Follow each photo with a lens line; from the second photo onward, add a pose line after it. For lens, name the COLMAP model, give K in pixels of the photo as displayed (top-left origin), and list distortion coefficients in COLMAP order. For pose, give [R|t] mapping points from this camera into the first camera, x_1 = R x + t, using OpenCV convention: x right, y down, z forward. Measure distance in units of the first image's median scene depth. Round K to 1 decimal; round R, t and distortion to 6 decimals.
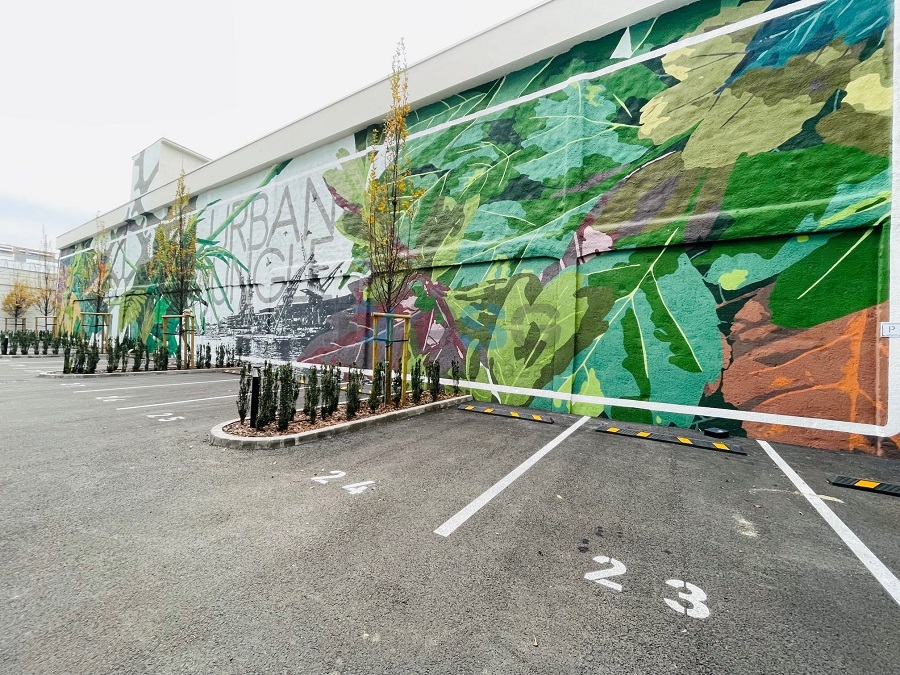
lens RADIAL K [[359.0, 0, 449.7], [0, 359.0, 334.9], [0, 0, 1]] dist [-0.003426, -0.000978]
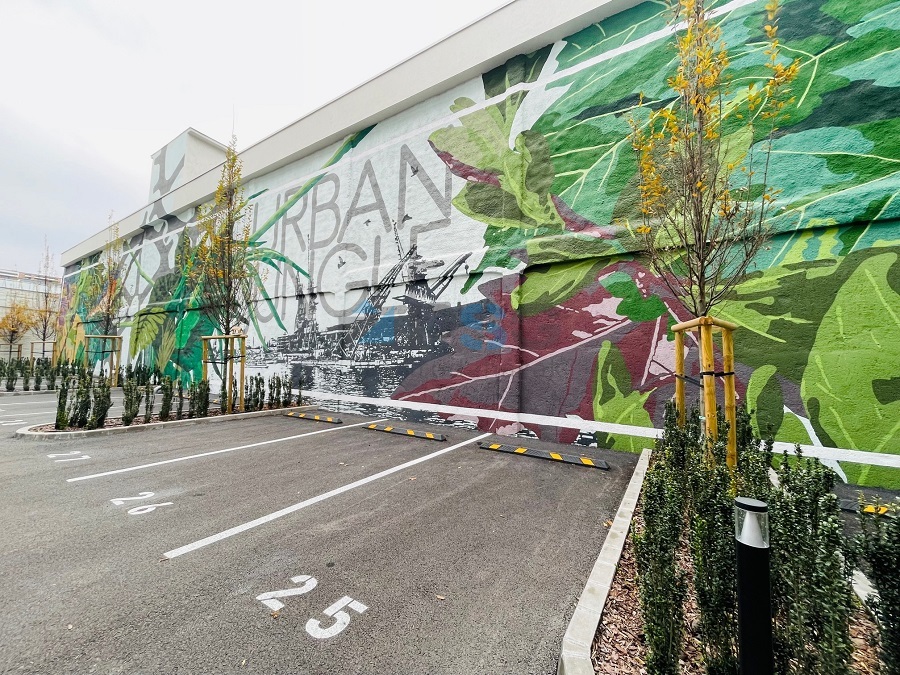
lens RADIAL K [[359.0, 0, 449.8], [0, 359.0, 335.2], [0, 0, 1]] dist [-0.003426, -0.000978]
pose [[0.999862, -0.016120, -0.003987, -0.331068], [0.015878, 0.998379, -0.054649, -0.010245], [0.004861, 0.054578, 0.998498, 0.318214]]
